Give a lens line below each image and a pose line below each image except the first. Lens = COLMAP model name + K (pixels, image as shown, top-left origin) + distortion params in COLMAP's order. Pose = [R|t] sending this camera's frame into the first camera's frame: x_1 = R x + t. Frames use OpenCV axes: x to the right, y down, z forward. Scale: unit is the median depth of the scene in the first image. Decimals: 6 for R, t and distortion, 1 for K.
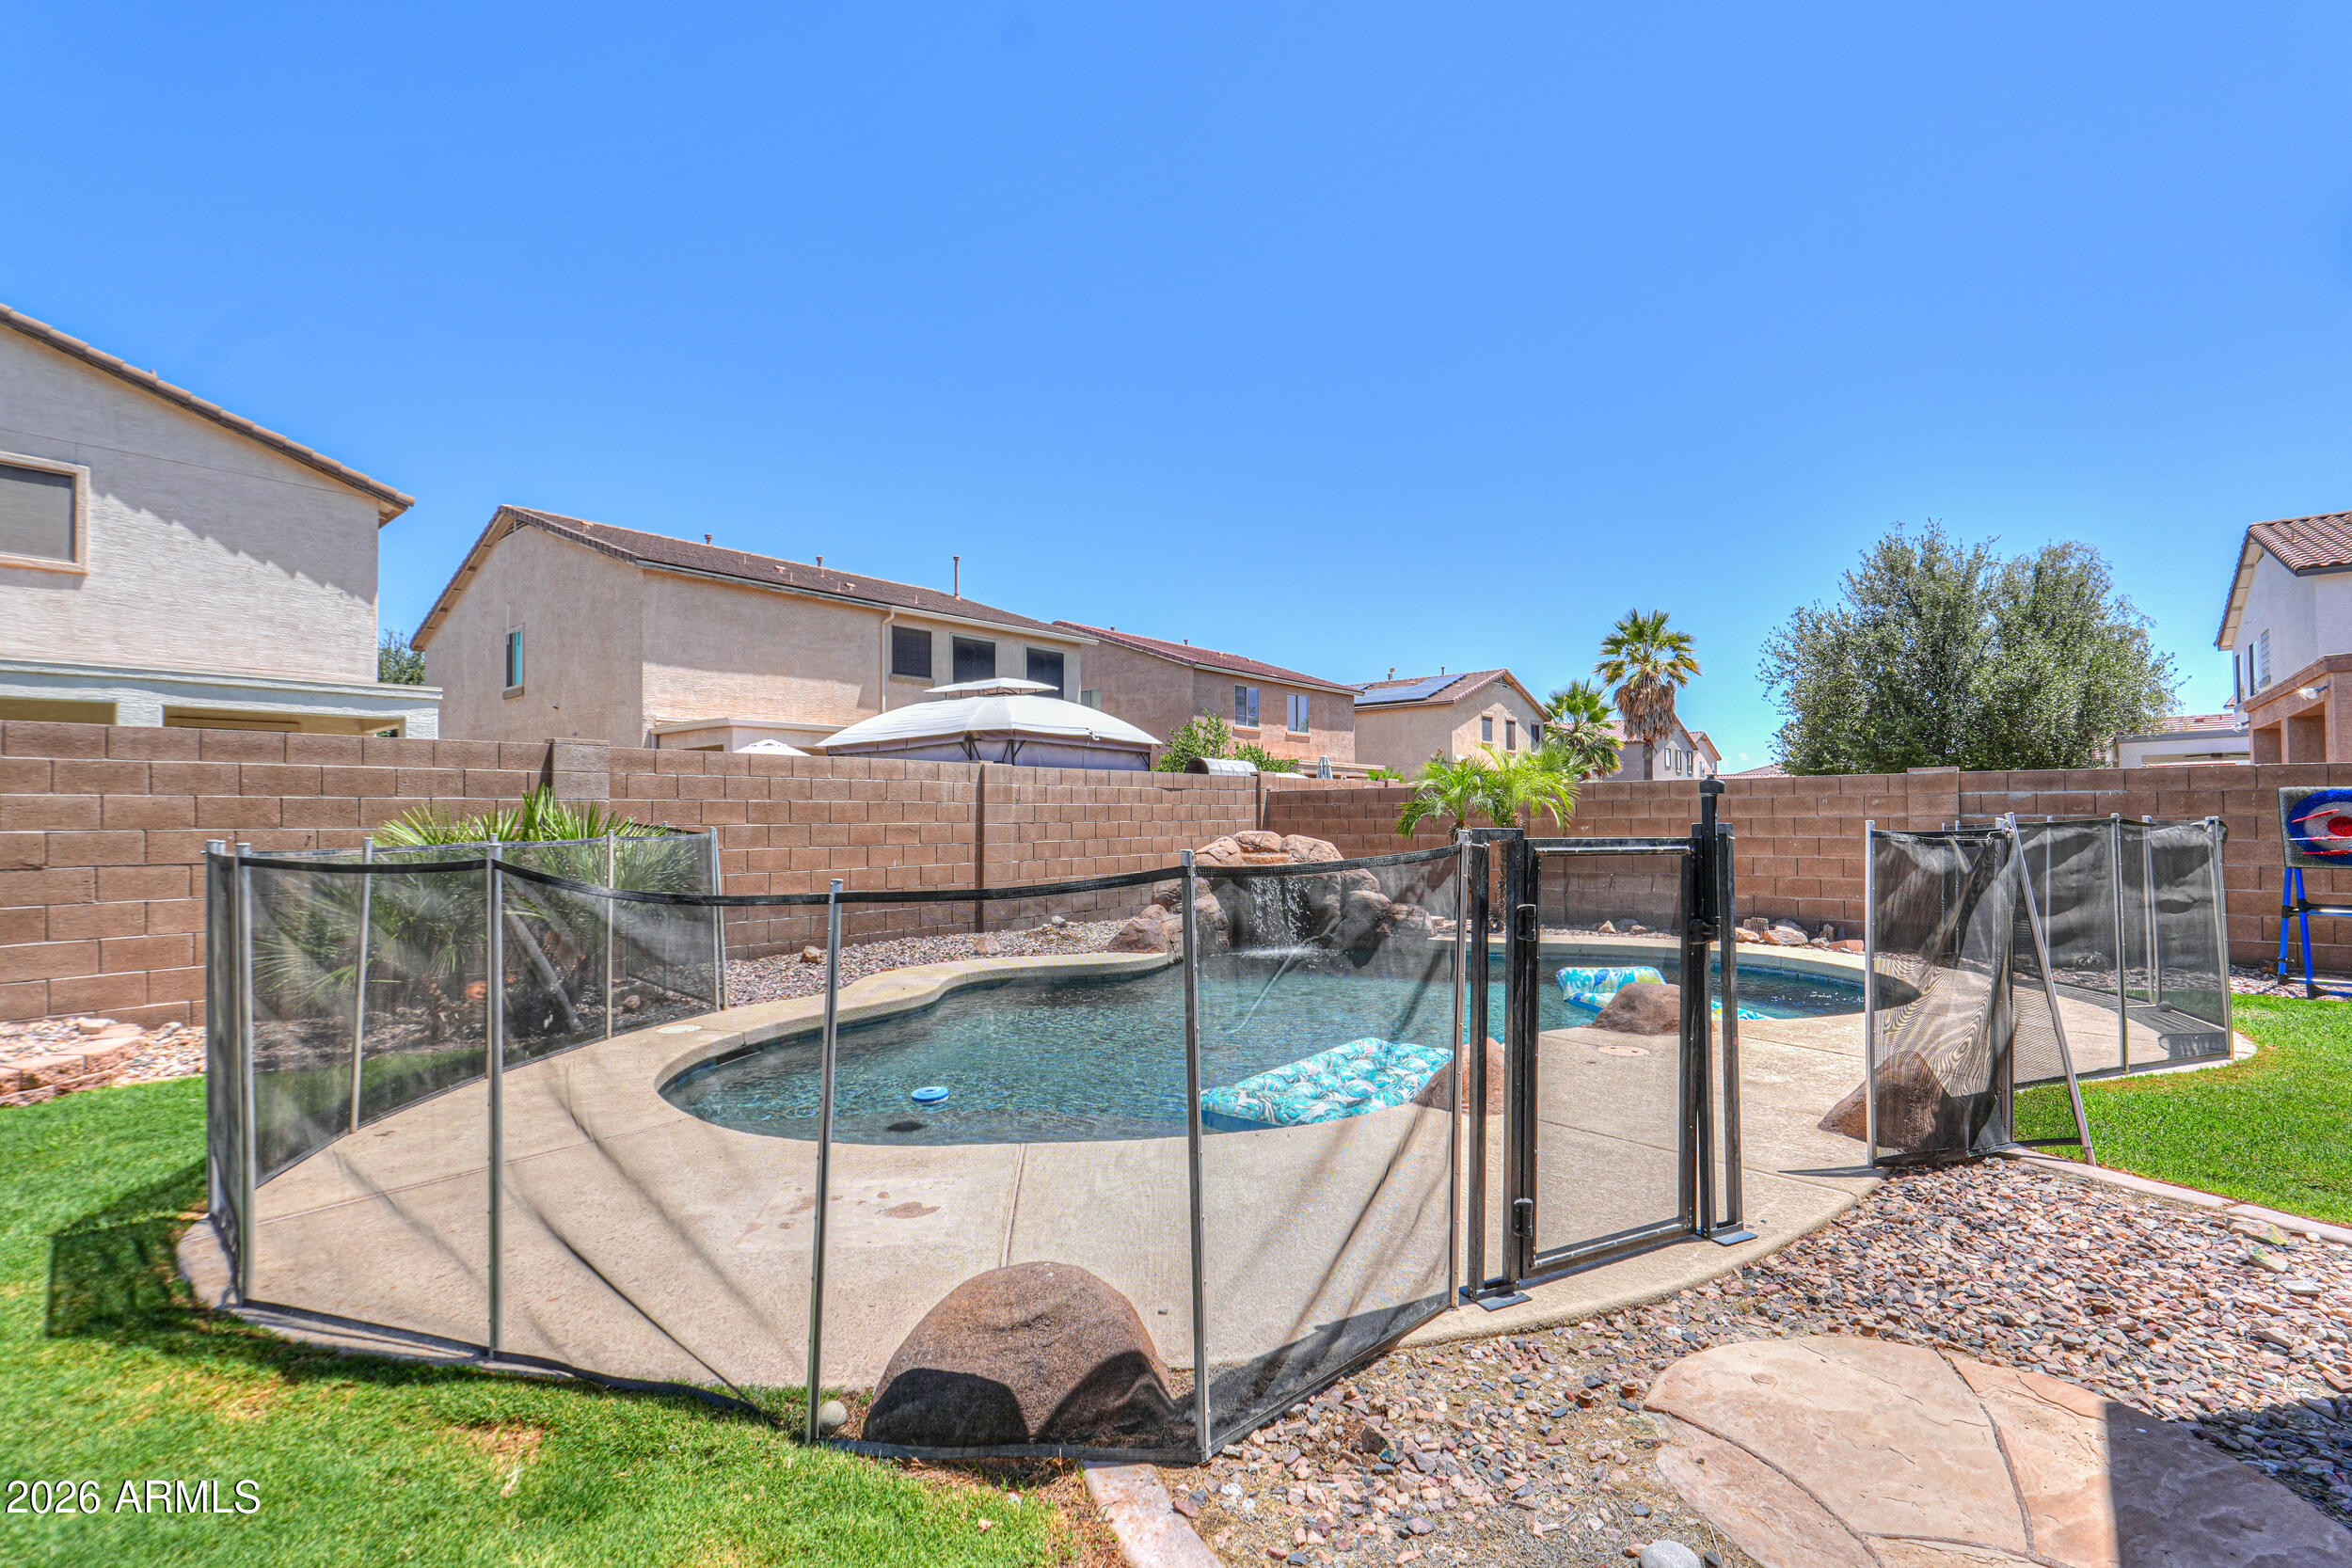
lens RADIAL K [[1041.2, 0, 1141.5], [0, 1041.2, 799.6], [0, 0, 1]] dist [0.004512, -0.000677]
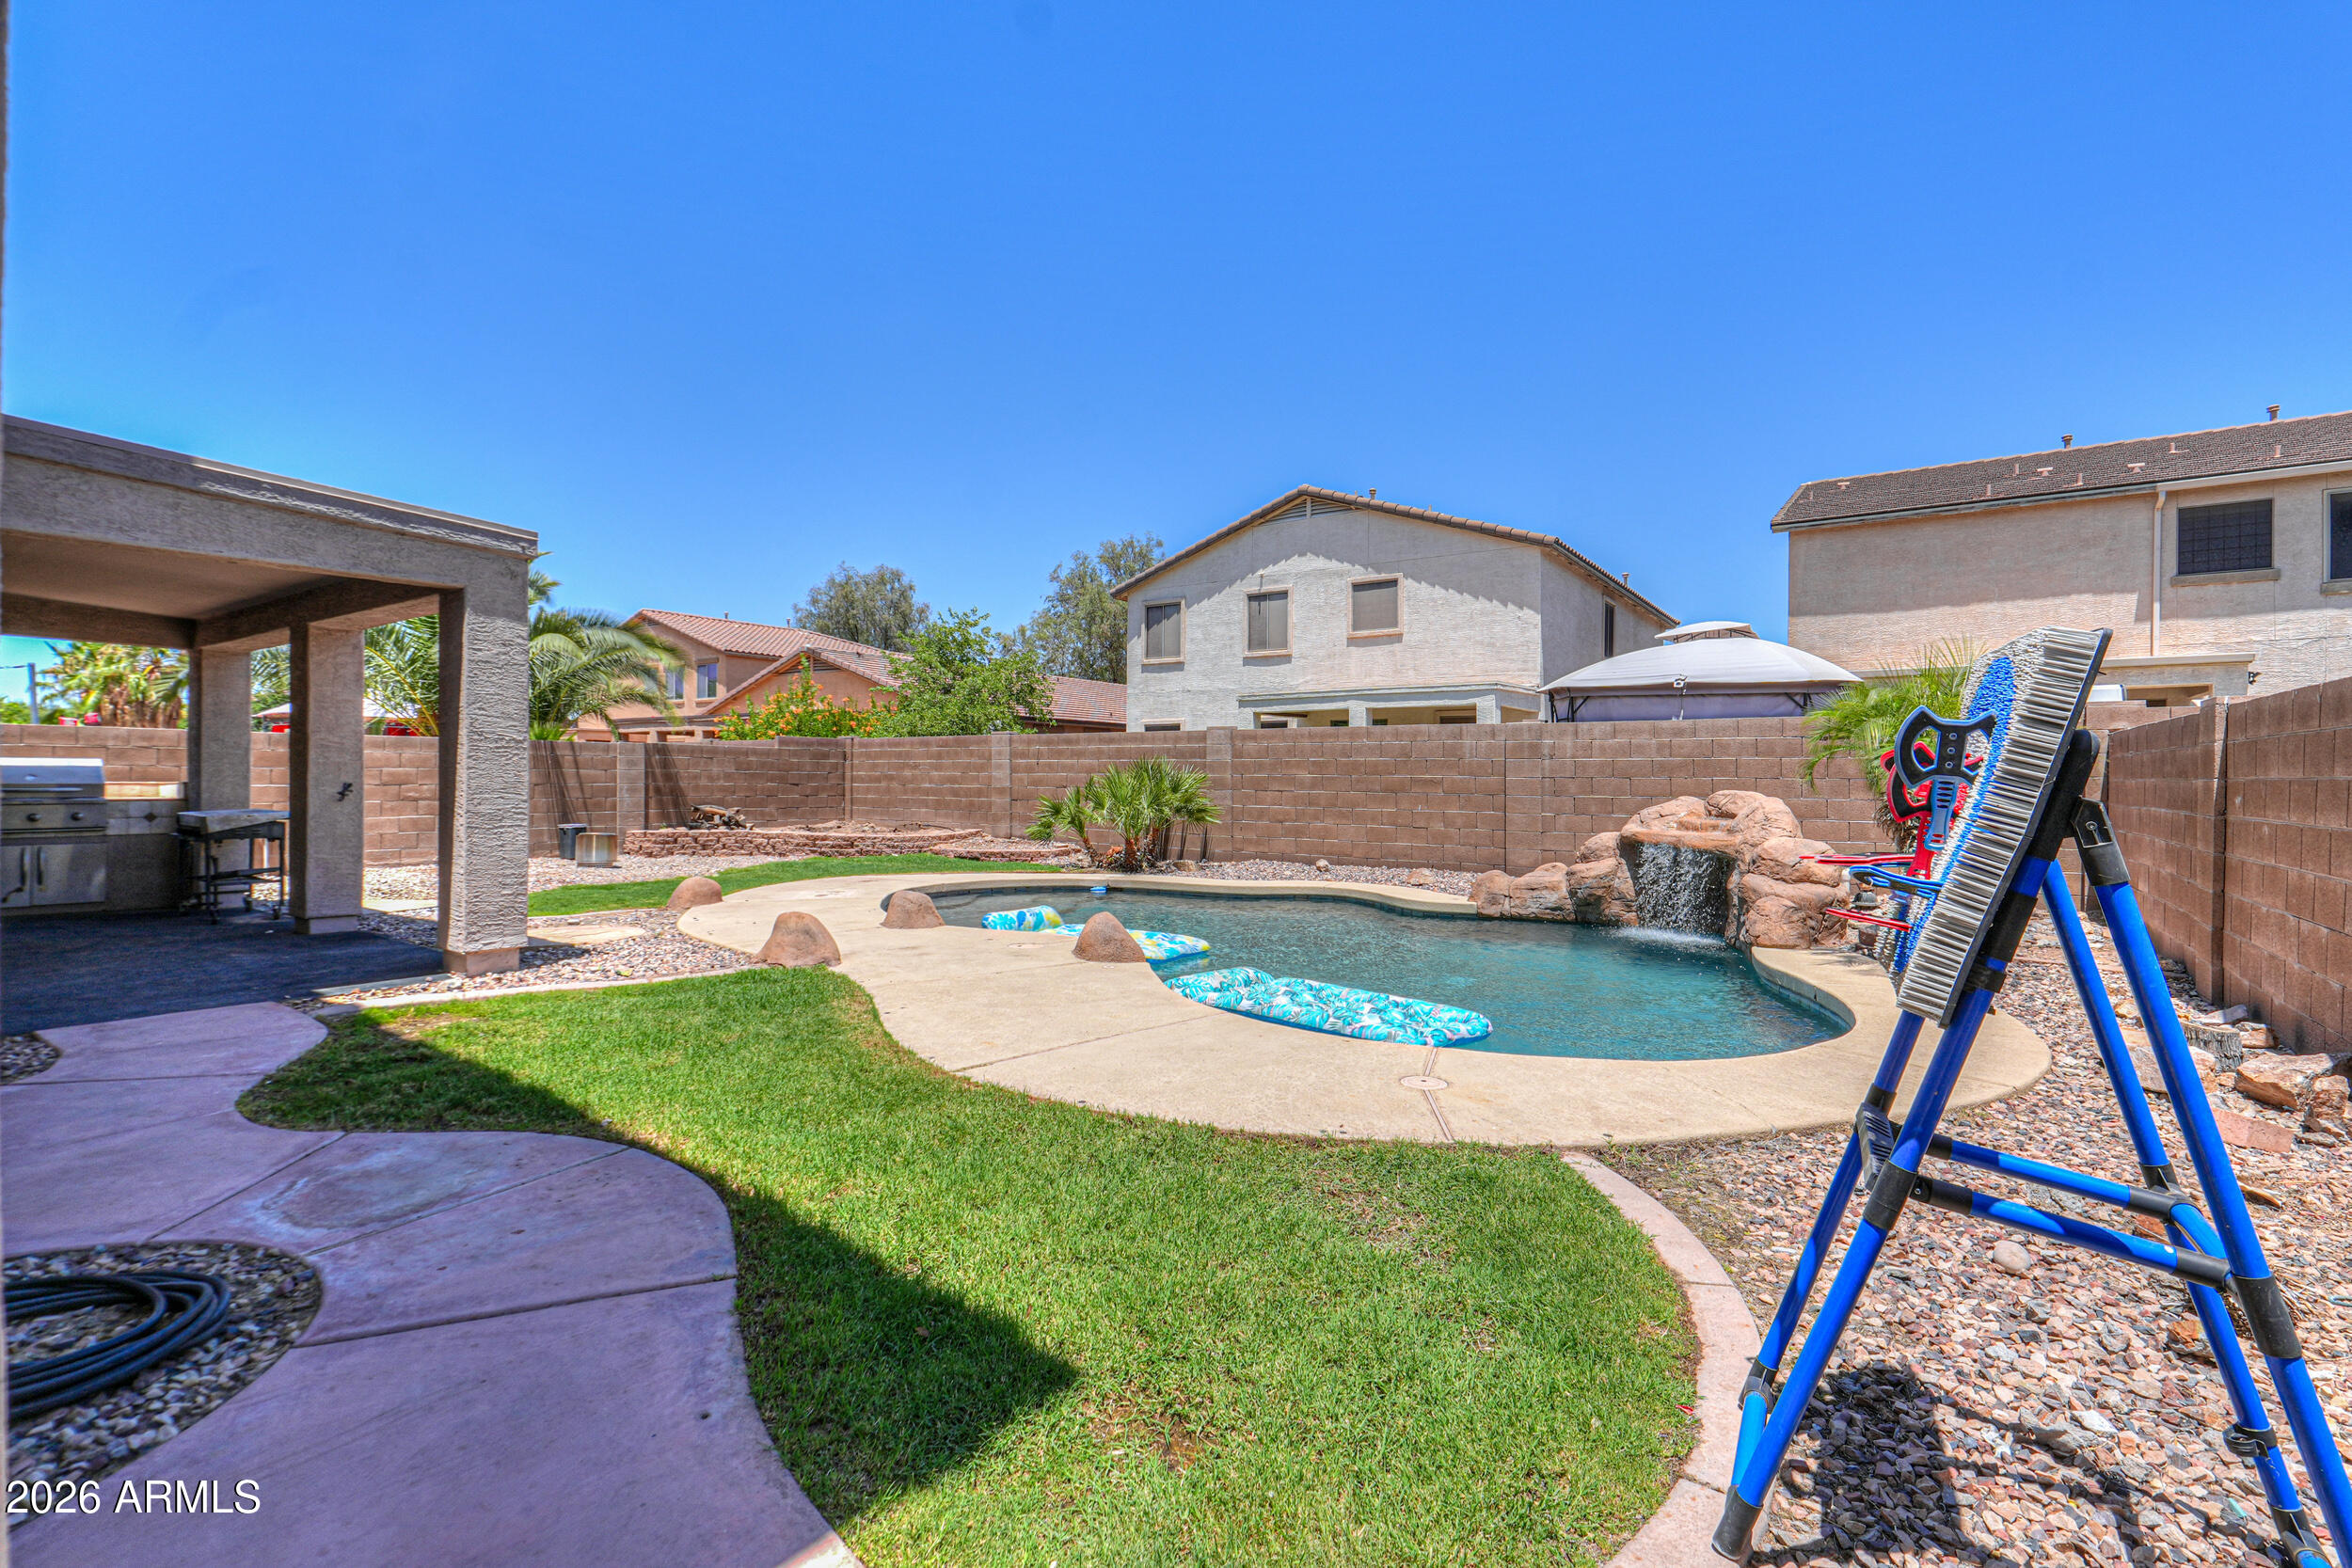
lens RADIAL K [[1041.2, 0, 1172.4], [0, 1041.2, 785.6], [0, 0, 1]] dist [0.004512, -0.000677]
pose [[0.121103, 0.016103, -0.992509, 0.467870], [0.011126, 0.999784, 0.017578, 0.004443], [0.992578, -0.013171, 0.120898, 0.262601]]
